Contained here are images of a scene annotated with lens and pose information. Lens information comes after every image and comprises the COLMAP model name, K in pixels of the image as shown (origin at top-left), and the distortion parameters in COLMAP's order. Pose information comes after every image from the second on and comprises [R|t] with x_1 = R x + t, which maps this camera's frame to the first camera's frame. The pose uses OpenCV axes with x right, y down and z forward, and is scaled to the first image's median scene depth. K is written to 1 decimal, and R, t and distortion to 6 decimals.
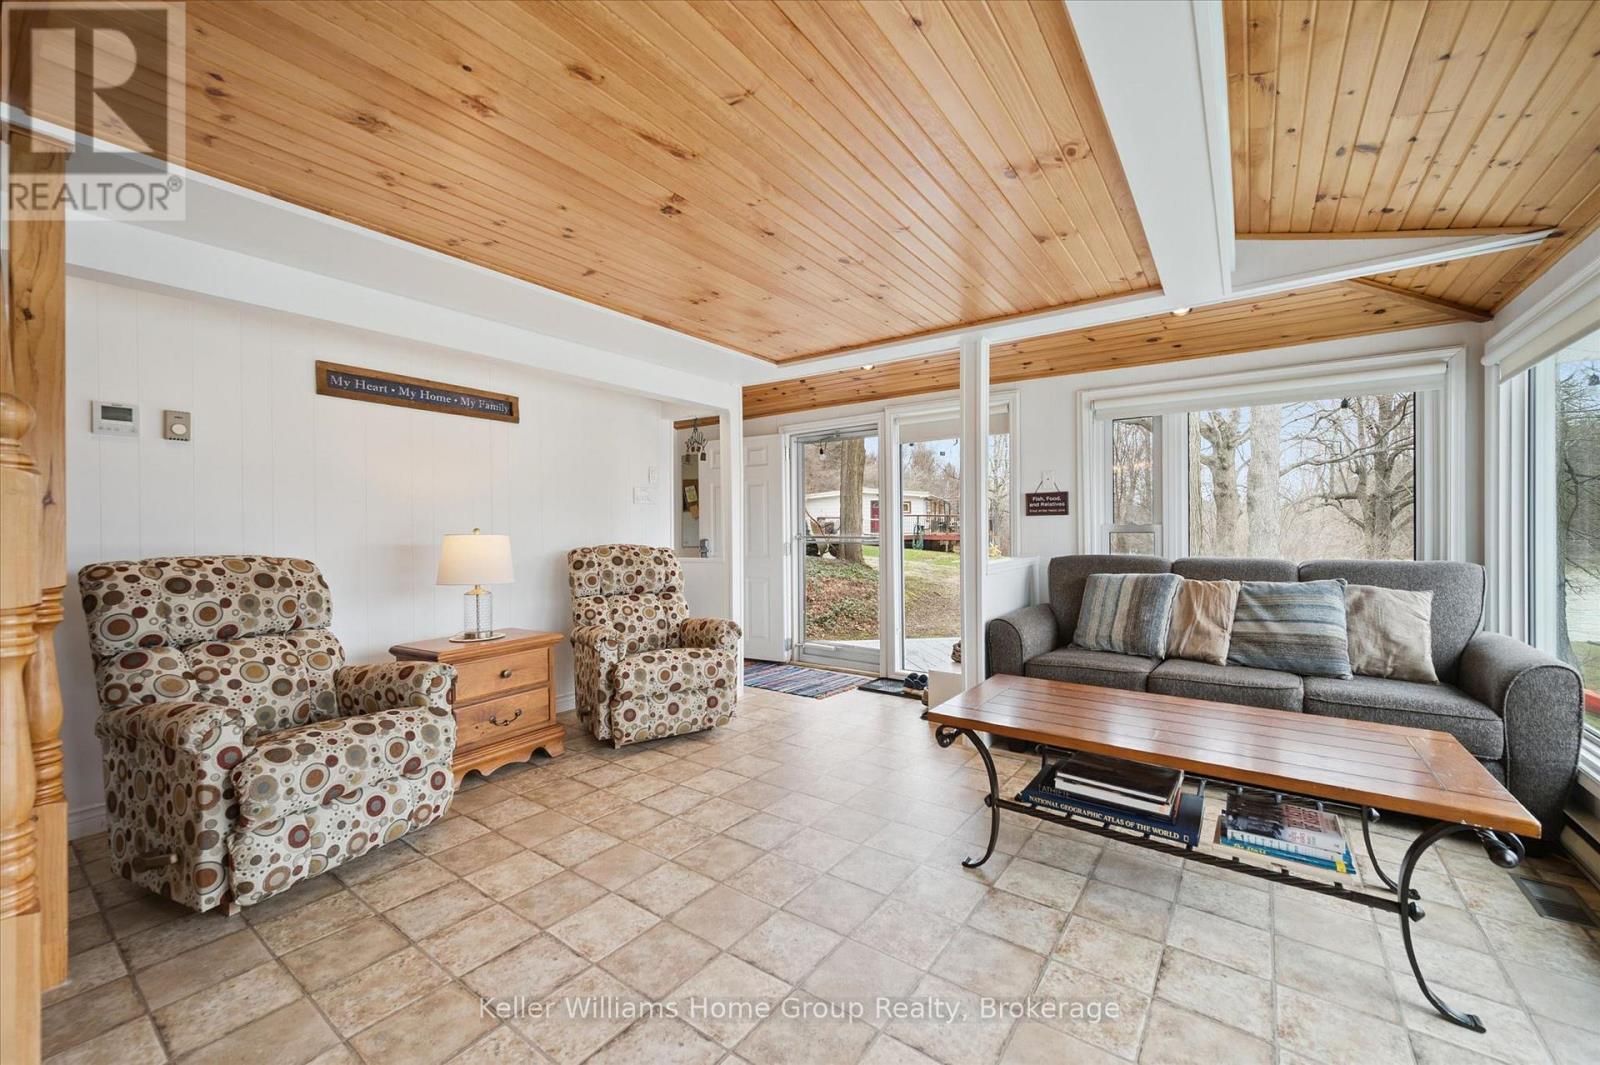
lens RADIAL K [[634.0, 0, 800.0], [0, 634.0, 532.9], [0, 0, 1]] dist [0.003318, 0.000015]
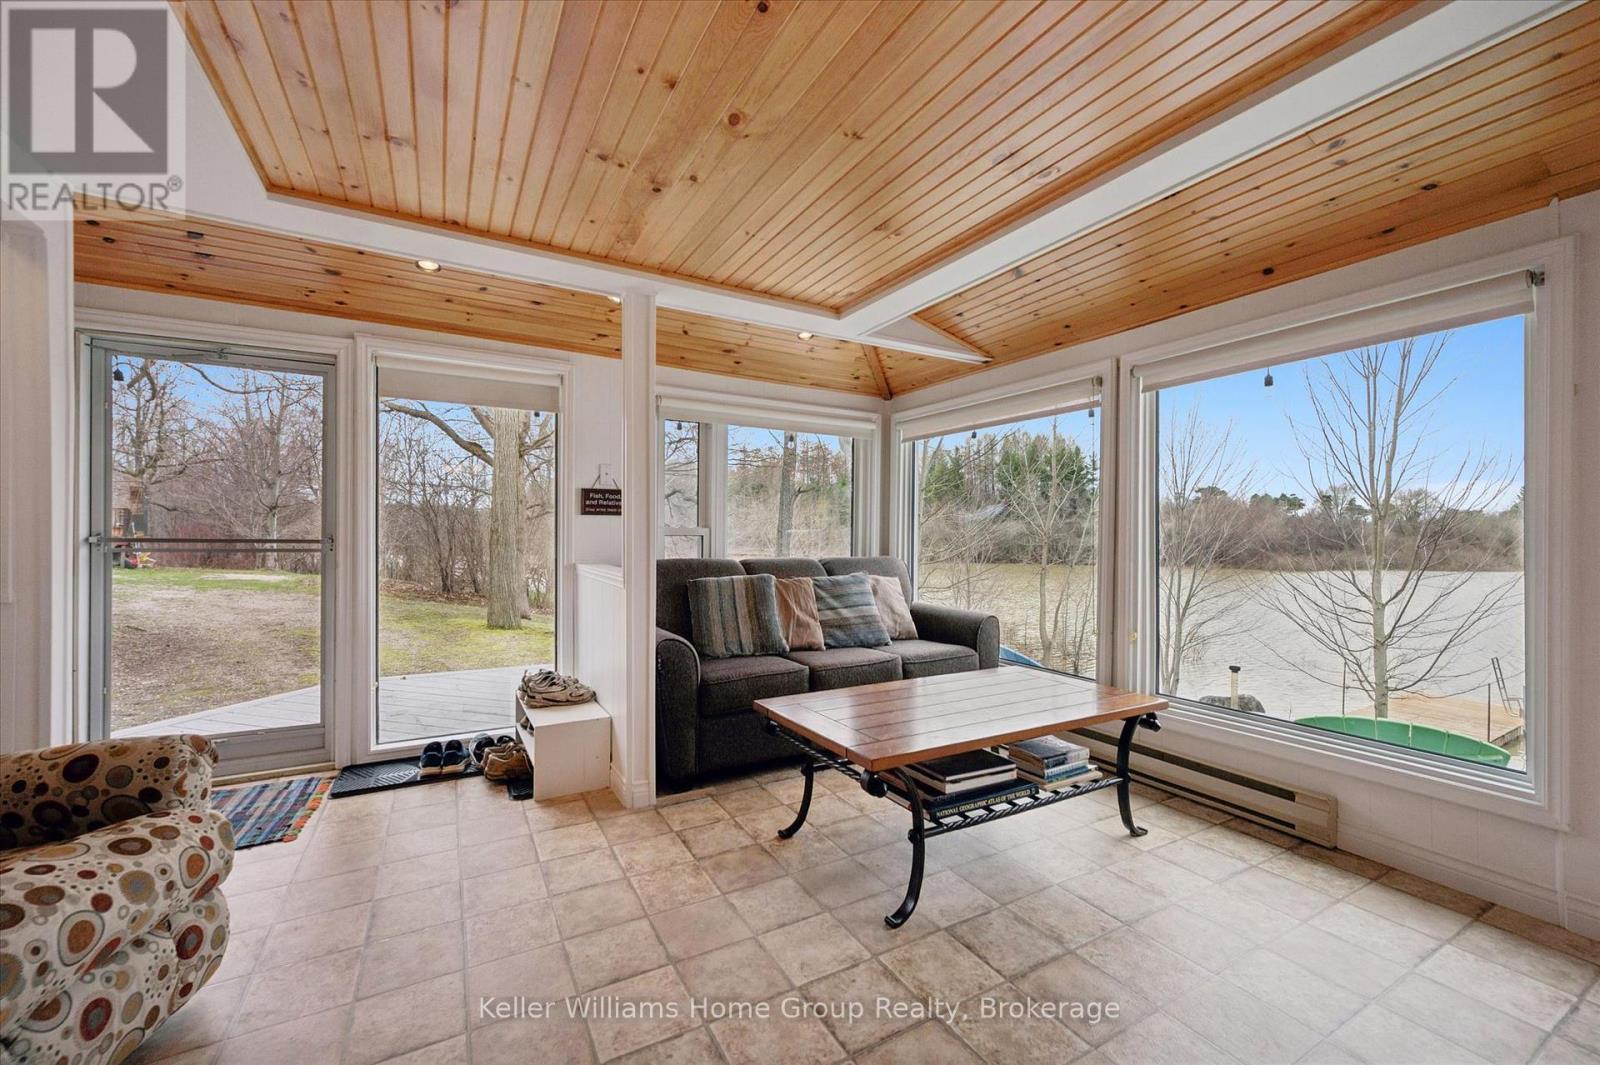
lens RADIAL K [[634.0, 0, 802.9], [0, 634.0, 534.0], [0, 0, 1]] dist [0.003318, 0.000015]
pose [[0.418246, 0.008985, 0.908290, -0.374609], [-0.004805, 0.999959, -0.007679, 0.004250], [-0.908321, -0.001153, 0.418272, 0.502617]]
